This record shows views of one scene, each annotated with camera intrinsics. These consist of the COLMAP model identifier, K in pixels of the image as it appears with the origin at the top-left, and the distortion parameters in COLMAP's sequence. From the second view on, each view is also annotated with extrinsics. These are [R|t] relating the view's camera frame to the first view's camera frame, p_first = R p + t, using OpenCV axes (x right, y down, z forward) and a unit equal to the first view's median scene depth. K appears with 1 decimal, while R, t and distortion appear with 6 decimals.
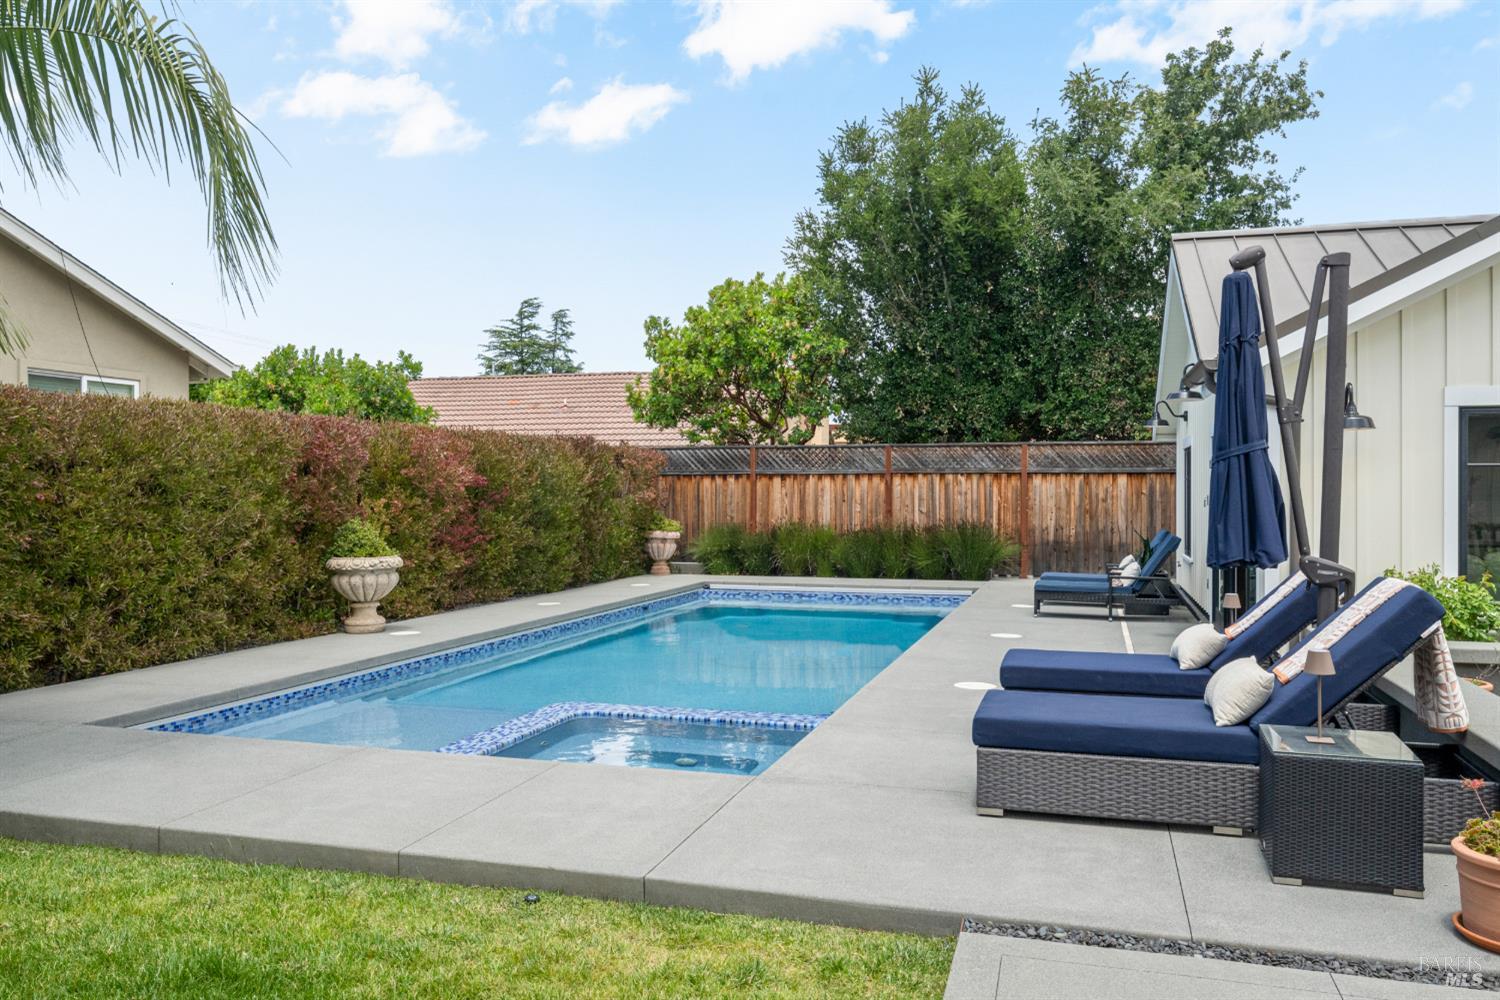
lens RADIAL K [[1138.1, 0, 750.0], [0, 1138.1, 500.0], [0, 0, 1]] dist [-0.008798, -0.003383]
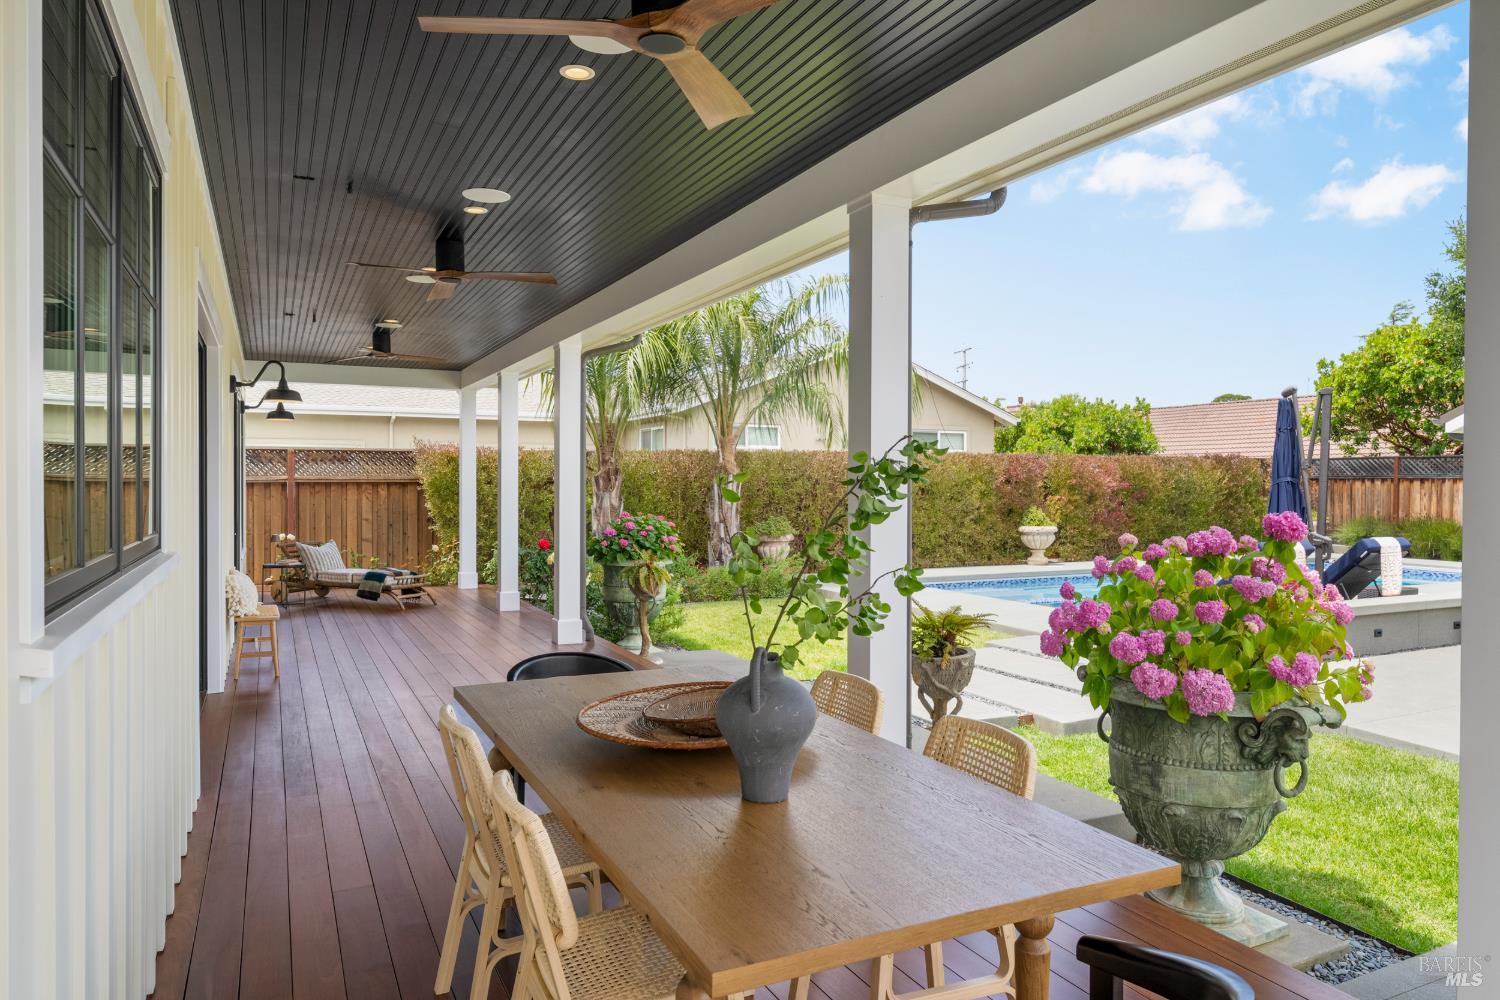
lens RADIAL K [[942.3, 0, 785.2], [0, 942.3, 499.1], [0, 0, 1]] dist [-0.002523, -0.000421]
pose [[0.712286, 0.013608, -0.701758, 0.268775], [-0.008479, 0.999906, 0.010784, -0.005368], [0.701838, -0.001731, 0.712334, -0.246774]]
